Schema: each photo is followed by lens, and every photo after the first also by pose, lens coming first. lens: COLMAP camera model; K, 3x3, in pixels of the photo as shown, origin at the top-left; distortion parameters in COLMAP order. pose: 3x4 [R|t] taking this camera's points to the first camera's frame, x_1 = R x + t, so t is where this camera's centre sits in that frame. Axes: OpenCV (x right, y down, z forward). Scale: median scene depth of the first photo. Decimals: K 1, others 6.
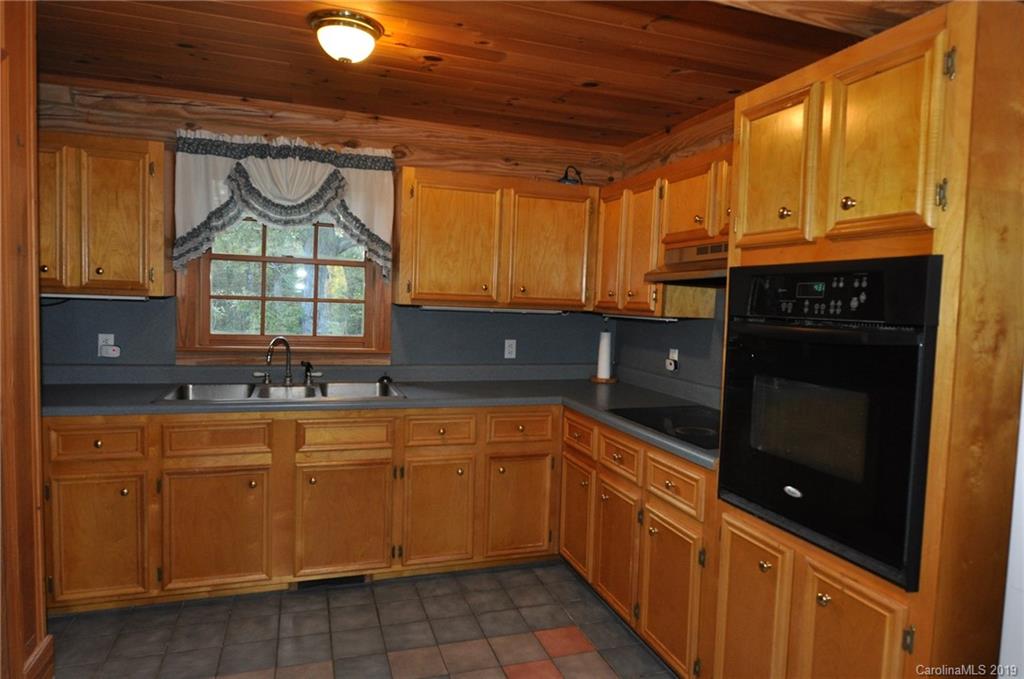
lens RADIAL K [[623.7, 0, 515.8], [0, 623.7, 339.1], [0, 0, 1]] dist [-0.004785, -0.012738]
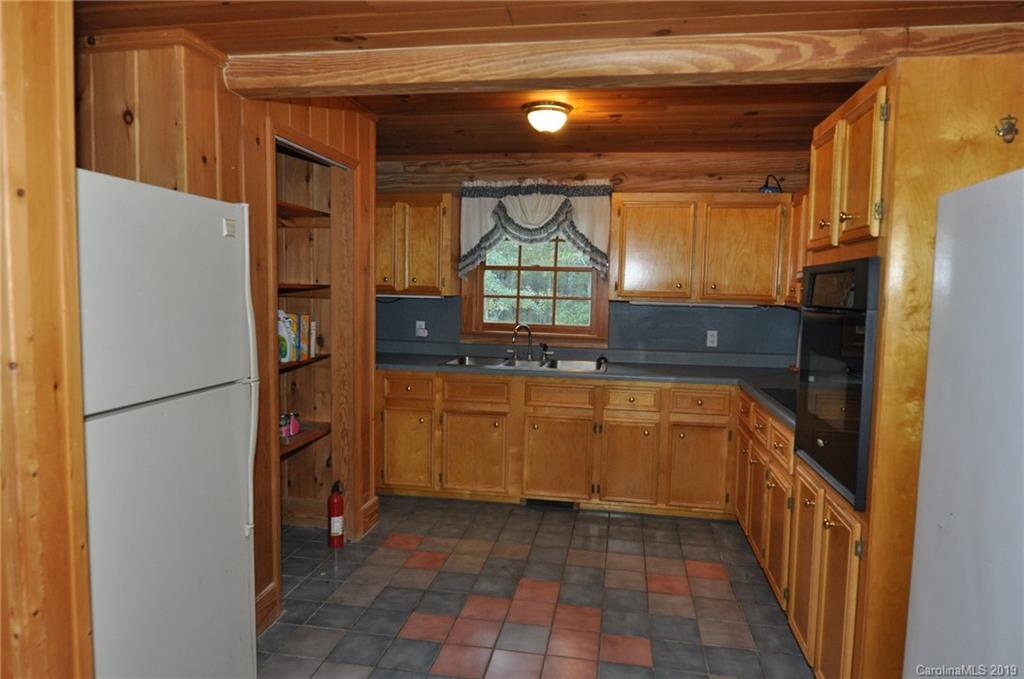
lens RADIAL K [[623.7, 0, 515.8], [0, 623.7, 339.1], [0, 0, 1]] dist [-0.004785, -0.012738]
pose [[0.878230, 0.022088, -0.477728, 0.271113], [-0.021690, 0.999745, 0.006349, 0.020783], [0.477747, 0.004786, 0.878485, -0.226507]]
